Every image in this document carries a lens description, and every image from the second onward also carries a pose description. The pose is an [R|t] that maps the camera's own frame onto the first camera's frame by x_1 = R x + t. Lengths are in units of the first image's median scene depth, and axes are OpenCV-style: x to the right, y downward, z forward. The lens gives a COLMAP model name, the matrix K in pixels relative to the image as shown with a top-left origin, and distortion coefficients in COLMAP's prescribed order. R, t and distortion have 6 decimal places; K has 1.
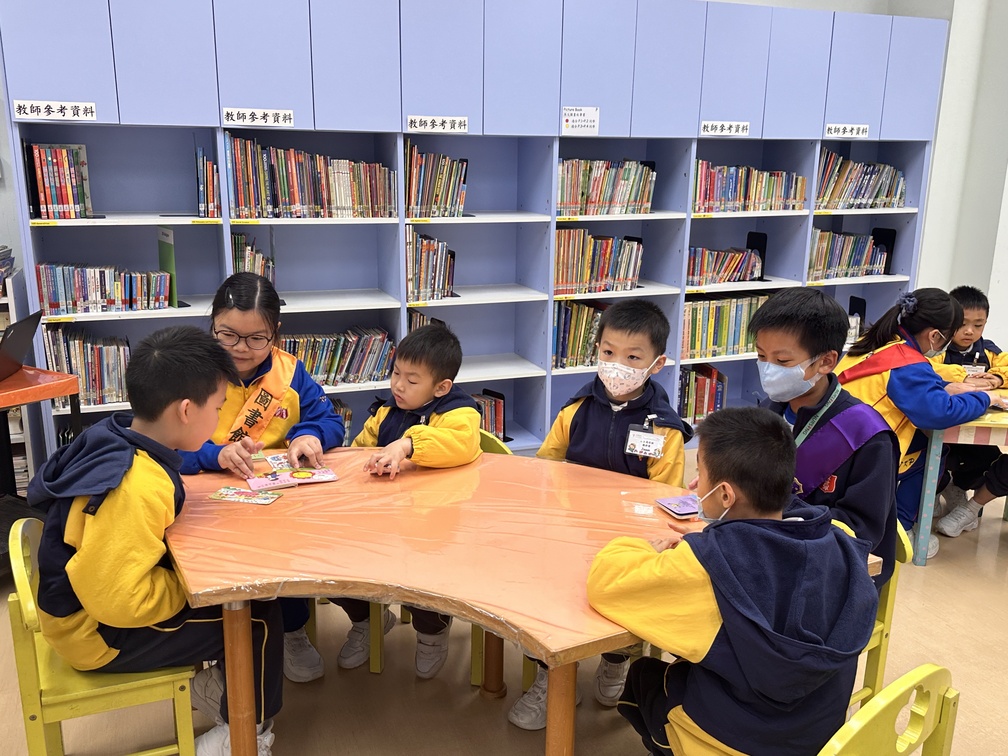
lens RADIAL K [[887.6, 0, 501.4], [0, 887.6, 387.8], [0, 0, 1]] dist [0.087108, -0.031612]
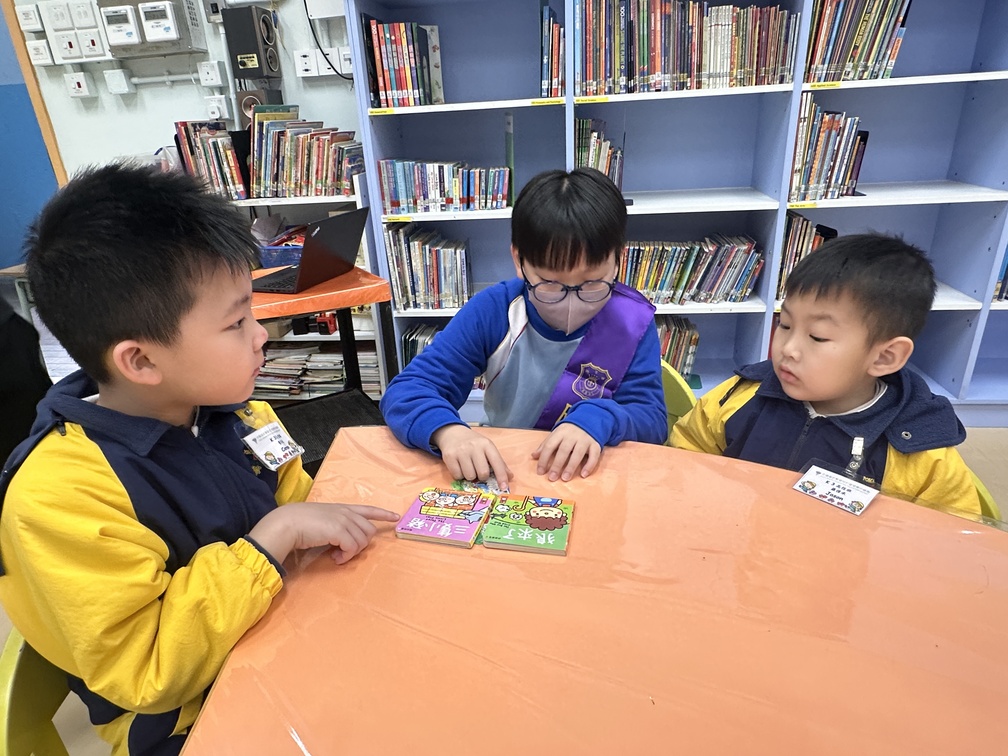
lens RADIAL K [[594.8, 0, 500.9], [0, 594.8, 384.4], [0, 0, 1]] dist [-0.009935, 0.001600]
pose [[0.874165, 0.136237, -0.466127, -0.067312], [-0.057823, 0.982215, 0.178636, -0.019761], [0.482174, -0.129205, 0.866496, 0.443551]]
